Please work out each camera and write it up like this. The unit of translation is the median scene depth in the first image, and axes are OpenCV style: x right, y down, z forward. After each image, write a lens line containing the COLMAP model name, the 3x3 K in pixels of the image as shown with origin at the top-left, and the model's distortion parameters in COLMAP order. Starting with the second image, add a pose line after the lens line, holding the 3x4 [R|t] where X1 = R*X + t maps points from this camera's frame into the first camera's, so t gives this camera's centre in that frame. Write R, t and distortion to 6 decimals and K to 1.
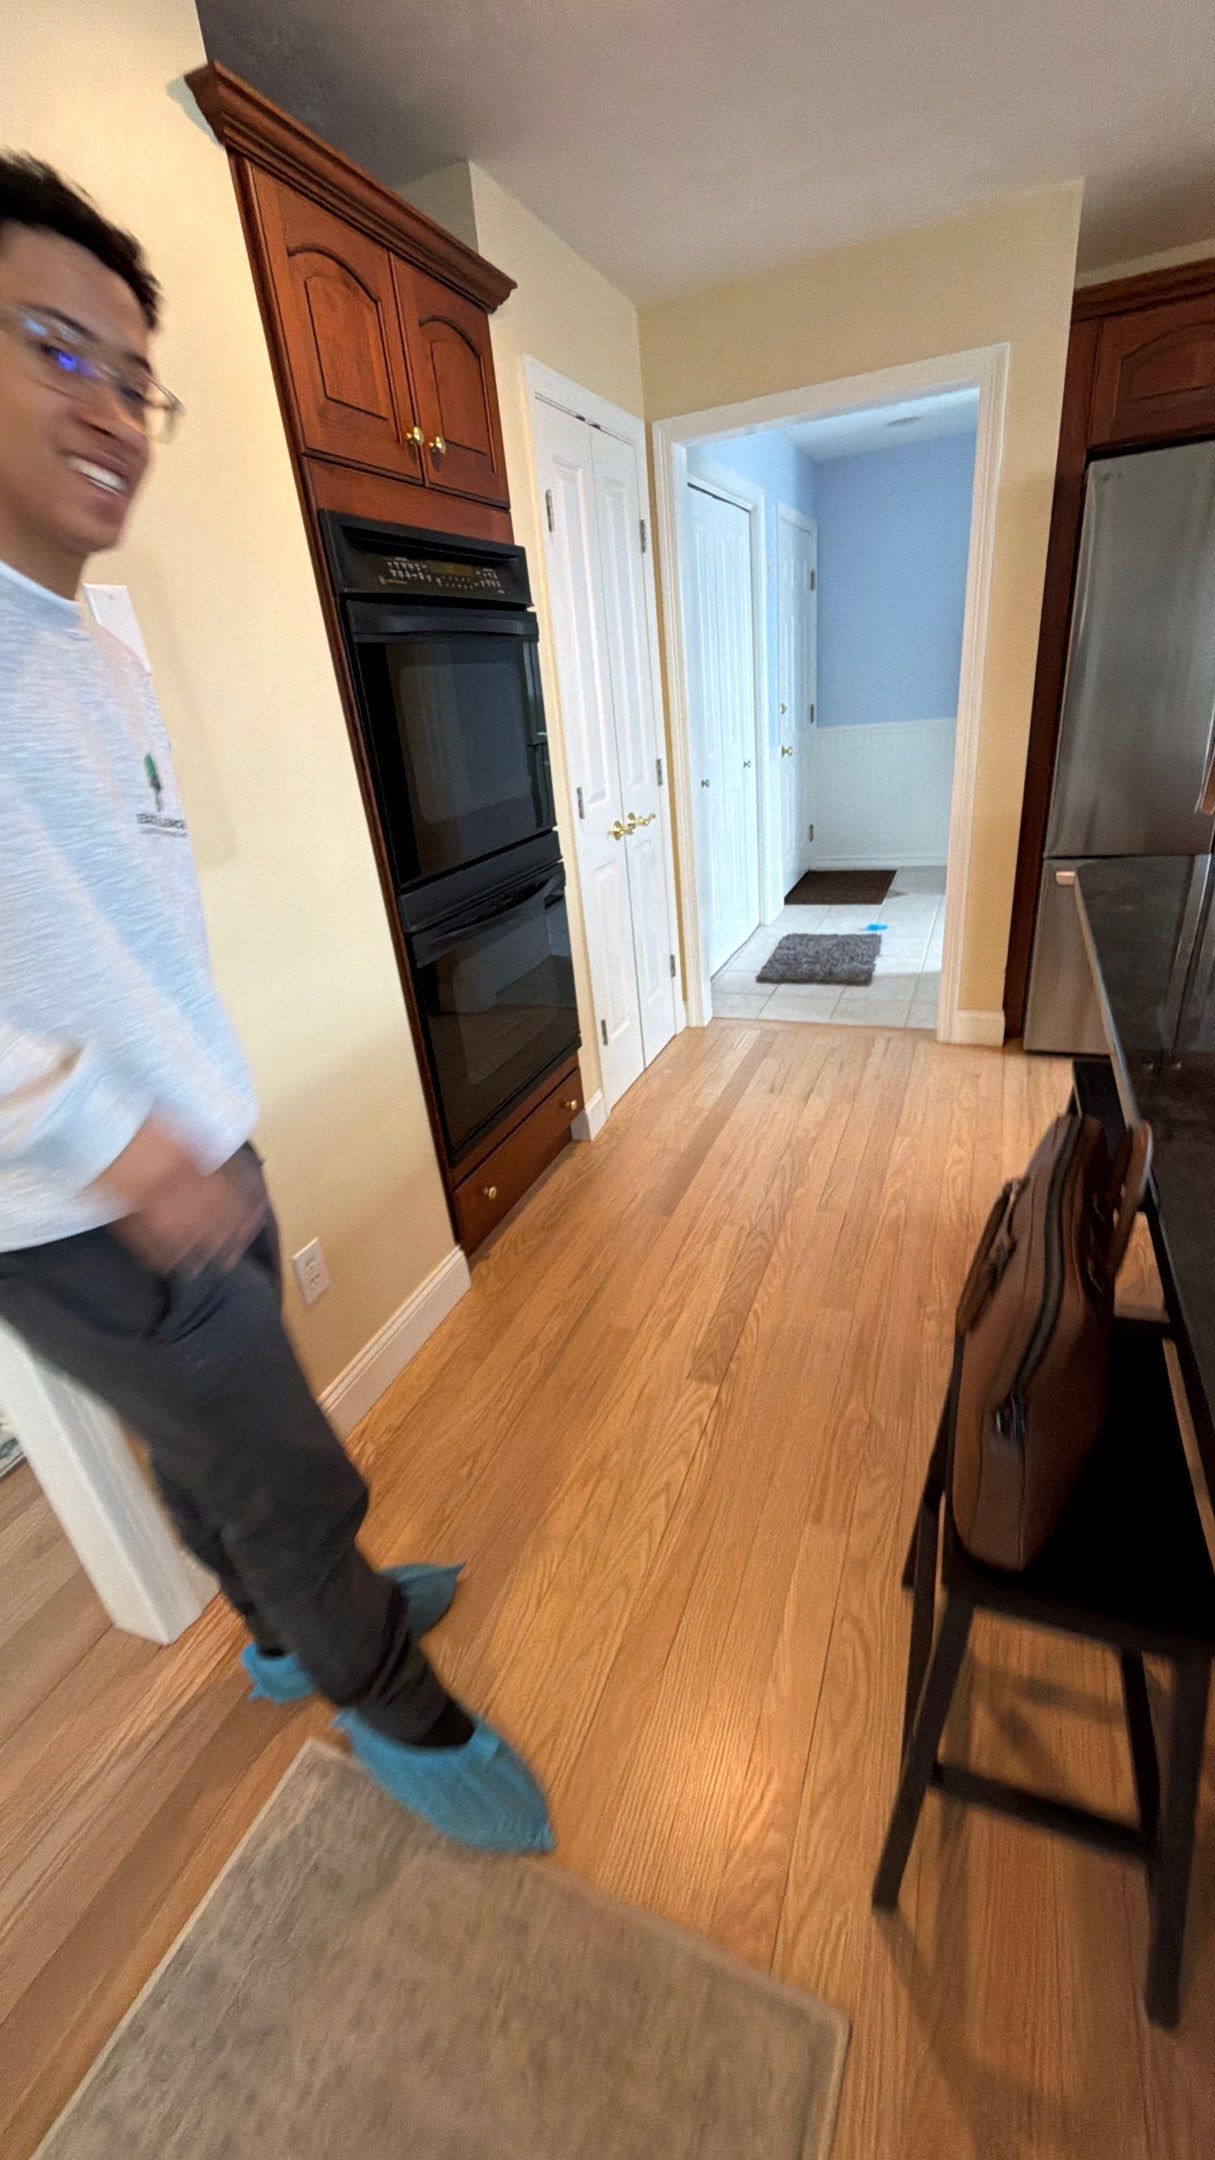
lens RADIAL K [[864.1, 0, 604.4], [0, 864.1, 1078.4], [0, 0, 1]] dist [0.001302, 0.000352]
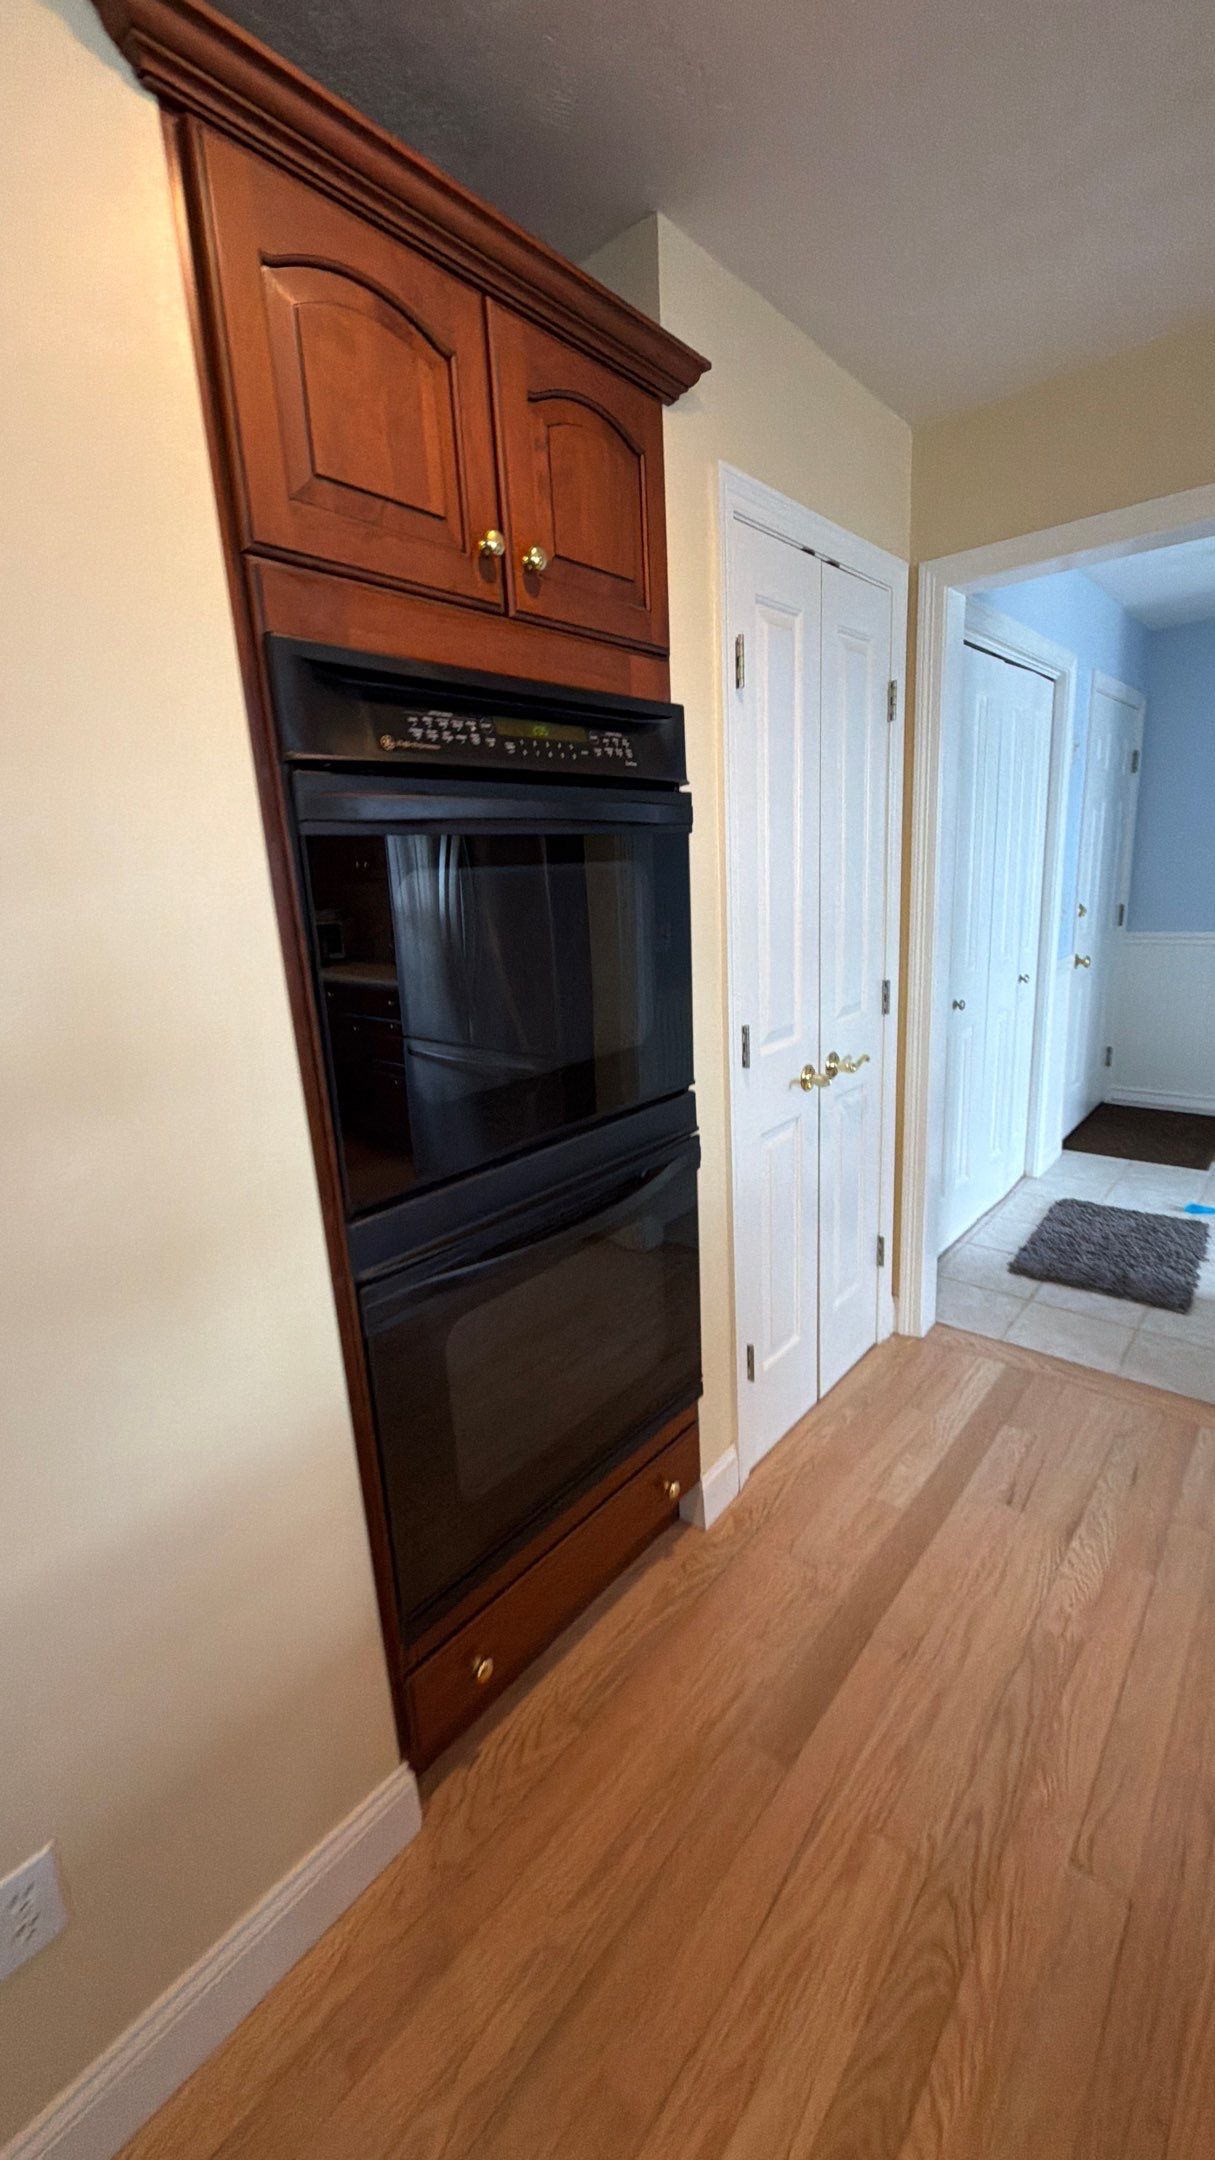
lens RADIAL K [[858.0, 0, 607.9], [0, 858.0, 1075.4], [0, 0, 1]] dist [0.000030, 0.000130]
pose [[0.951399, 0.117254, -0.284766, 0.072490], [-0.163838, 0.975678, -0.145638, -0.192591], [0.260763, 0.185215, 0.947469, 0.346711]]
